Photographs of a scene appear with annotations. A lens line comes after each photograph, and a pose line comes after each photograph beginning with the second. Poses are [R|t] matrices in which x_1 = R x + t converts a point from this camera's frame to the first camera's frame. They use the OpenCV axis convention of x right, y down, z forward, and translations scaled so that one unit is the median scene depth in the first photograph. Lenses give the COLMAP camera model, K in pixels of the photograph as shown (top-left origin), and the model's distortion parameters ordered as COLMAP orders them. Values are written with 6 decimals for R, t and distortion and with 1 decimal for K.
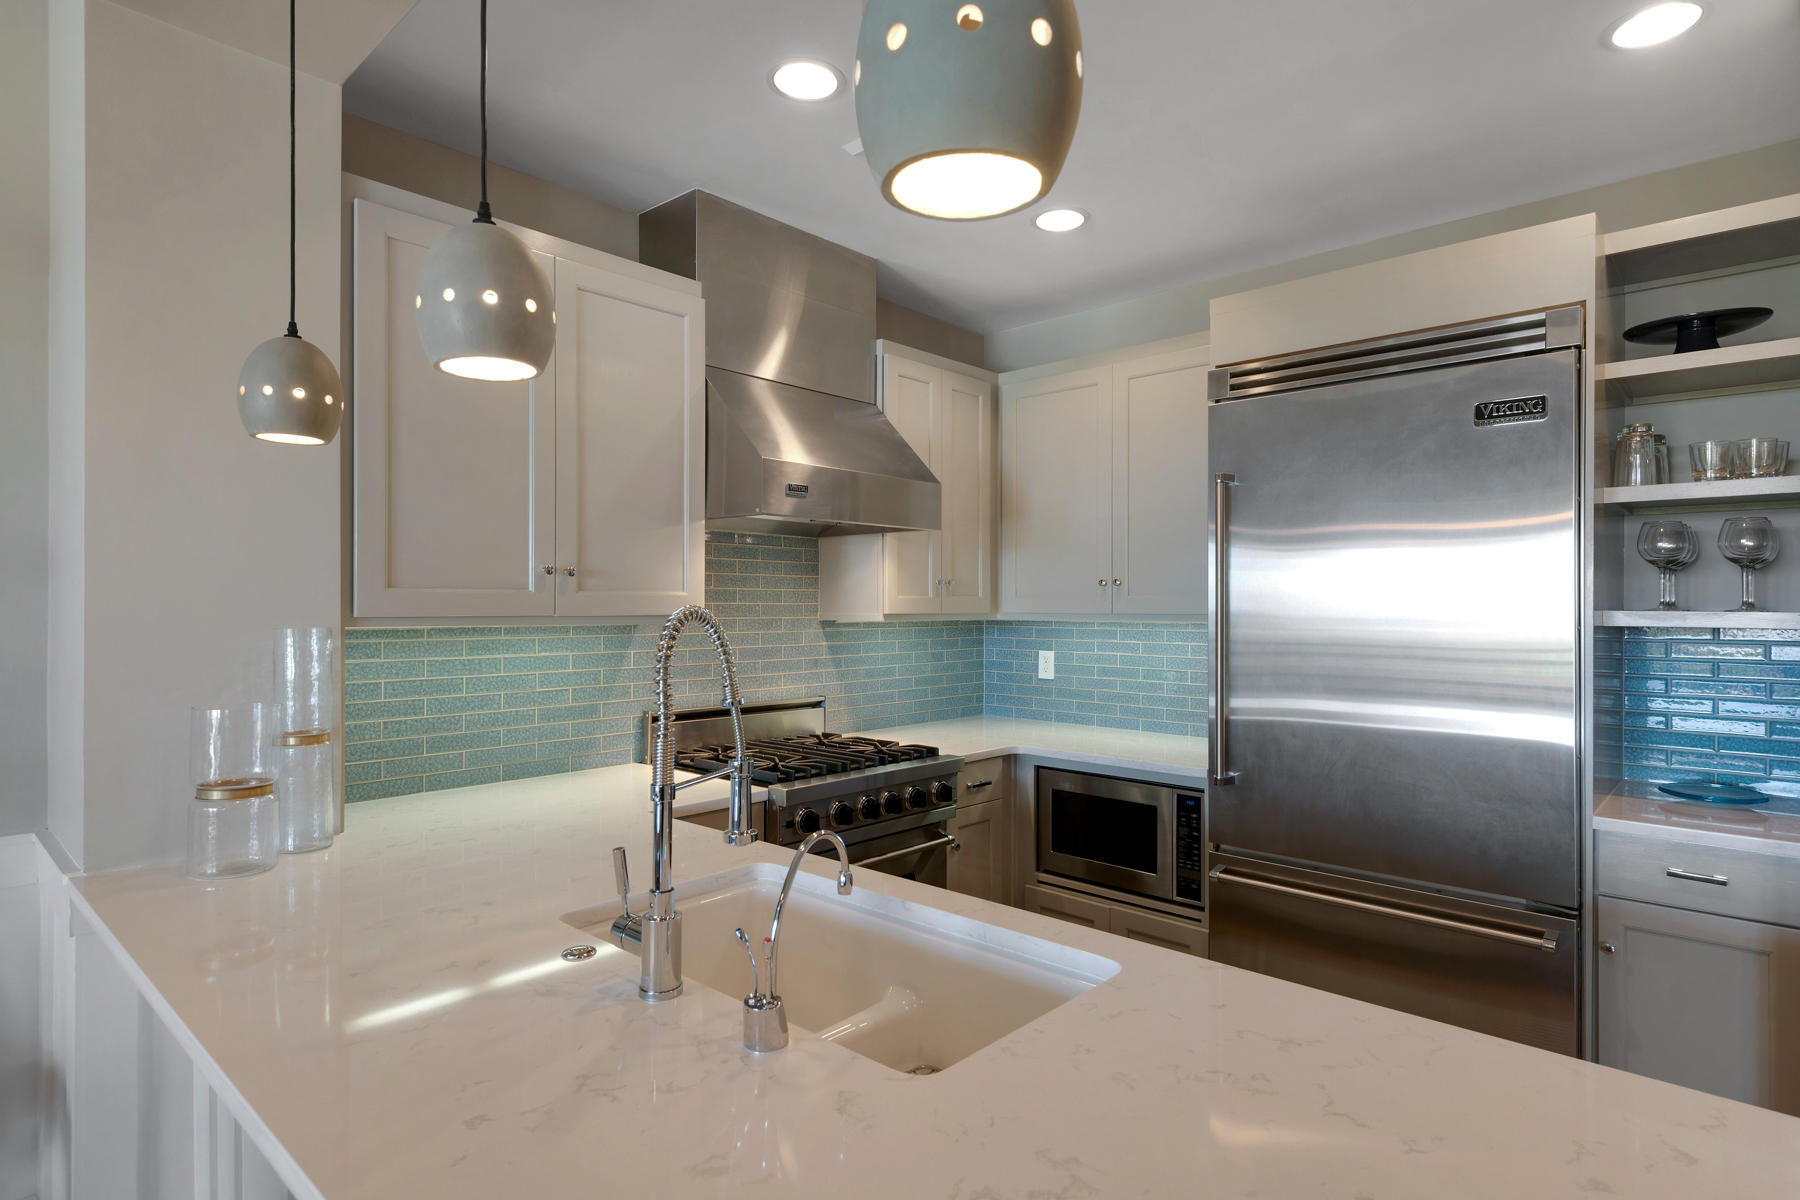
lens RADIAL K [[943.4, 0, 900.0], [0, 943.4, 600.0], [0, 0, 1]] dist [0.024523, -0.000286]
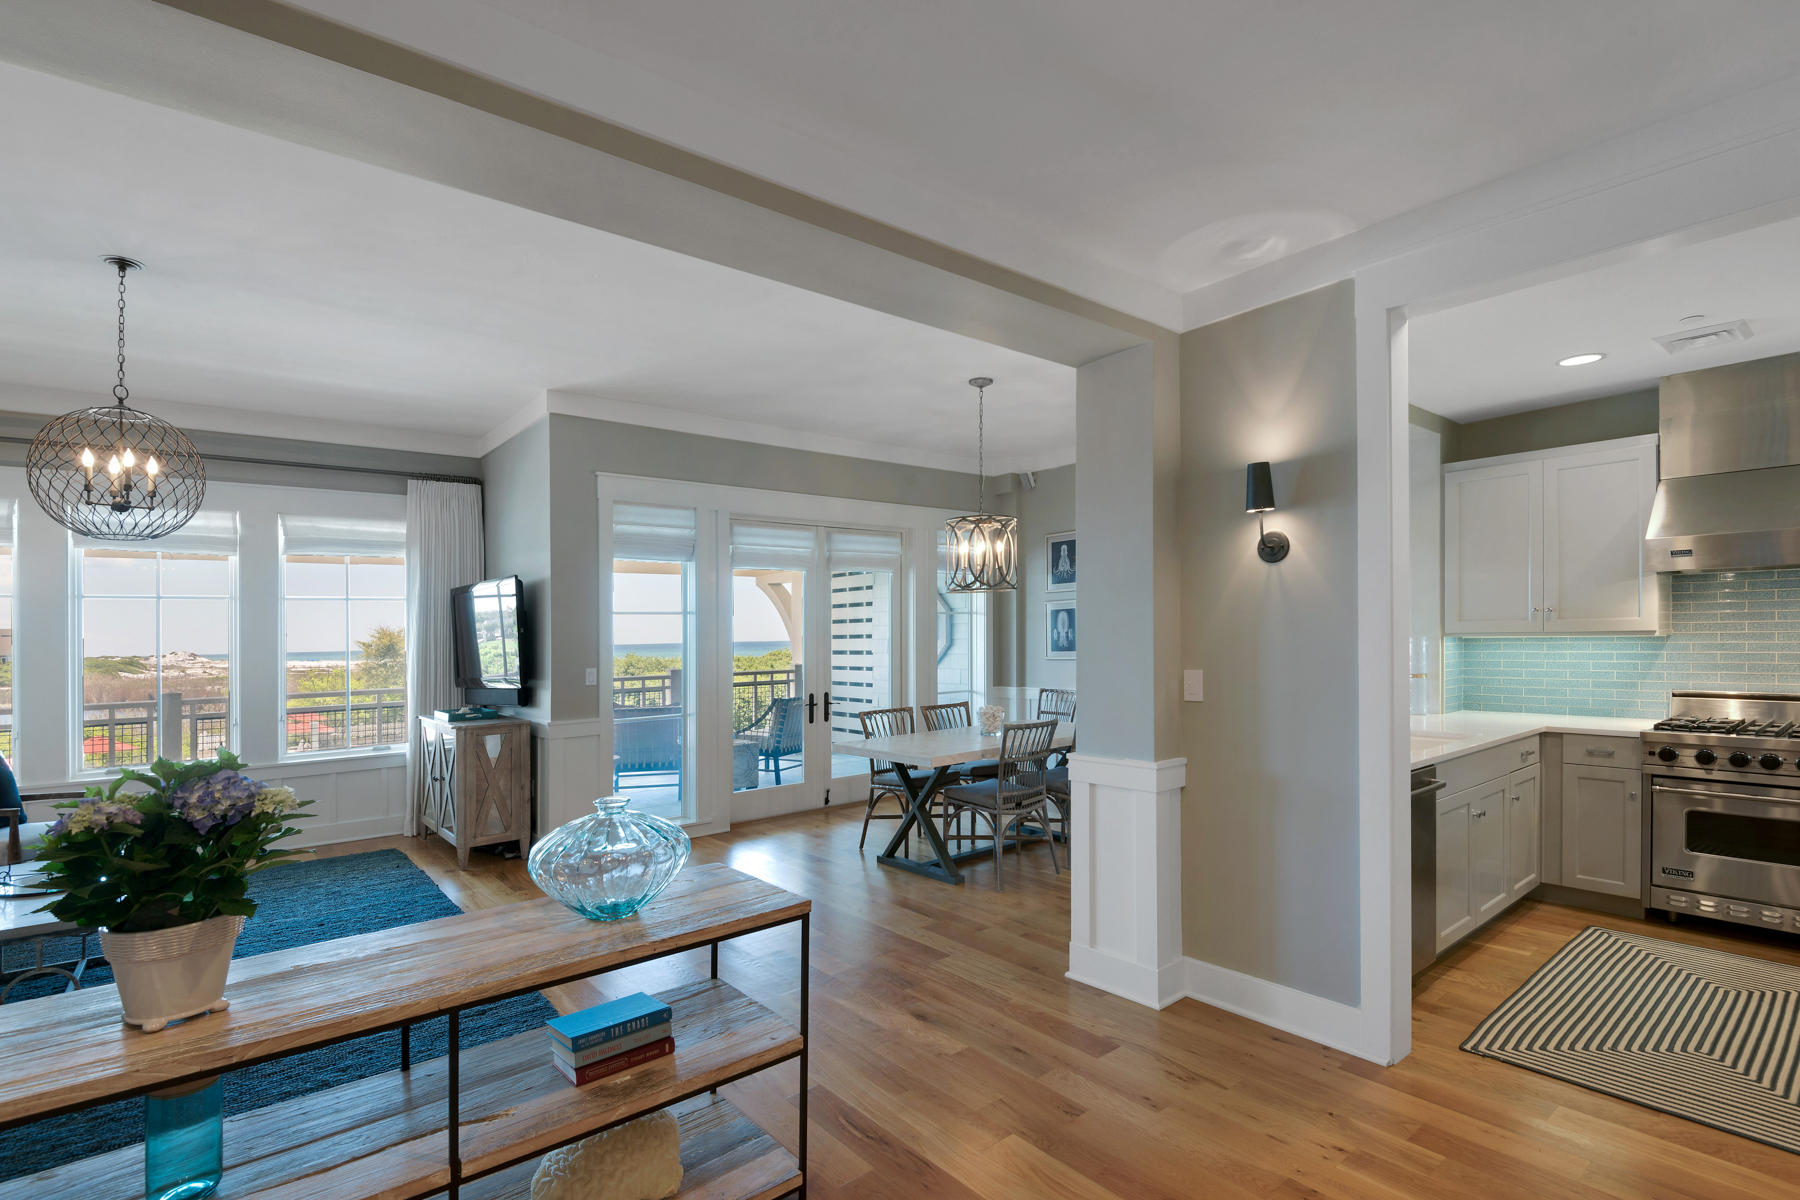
lens RADIAL K [[860.3, 0, 894.5], [0, 860.3, 655.6], [0, 0, 1]] dist [-0.000955, -0.001637]
pose [[-0.141683, 0.025127, -0.989593, 1.417331], [0.025042, 0.999449, 0.021792, -0.006425], [0.989595, -0.021694, -0.142234, -0.120303]]
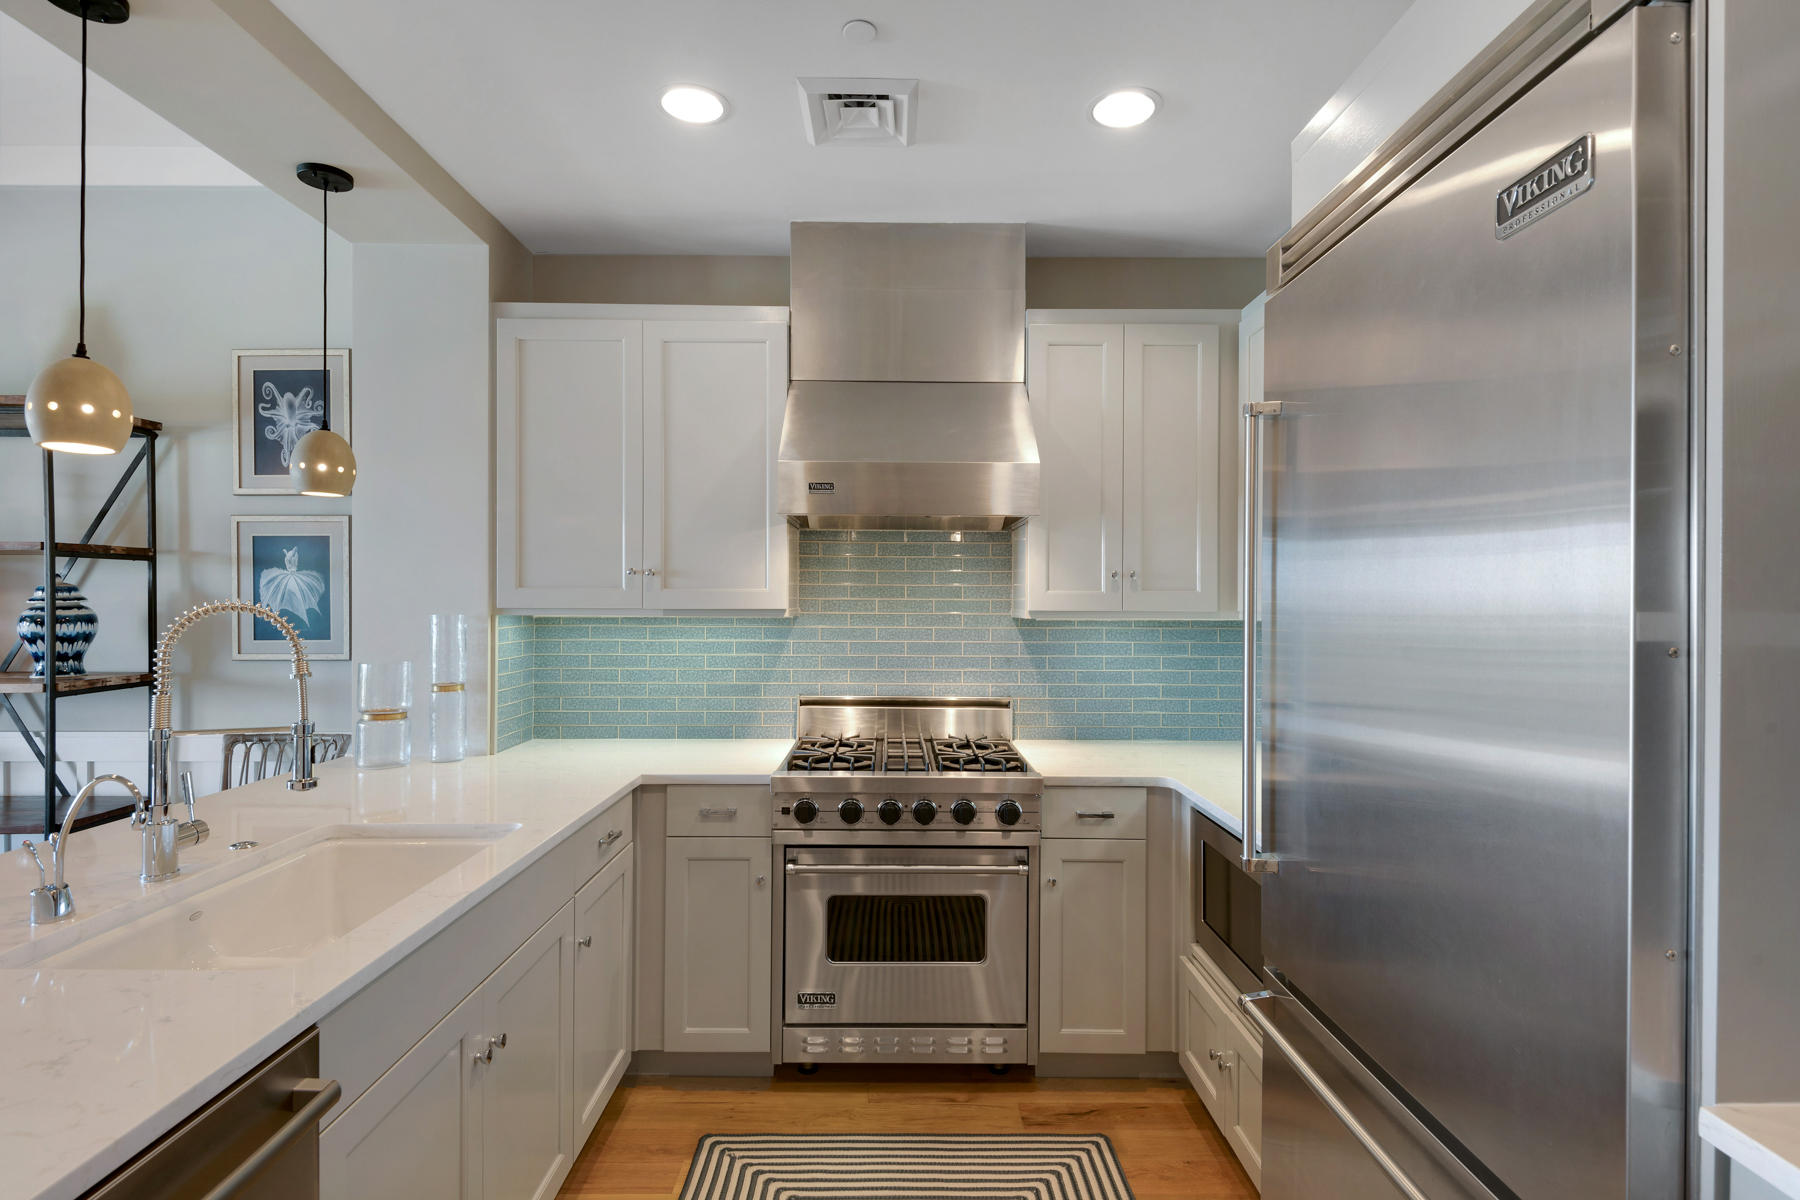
lens RADIAL K [[882.8, 0, 890.2], [0, 882.8, 600.0], [0, 0, 1]] dist [0.034369, -0.019456]
pose [[0.681548, 0.000423, -0.731773, 0.590377], [0.001225, 0.999998, 0.001718, 0.003080], [0.731772, -0.002067, 0.681546, 0.366740]]
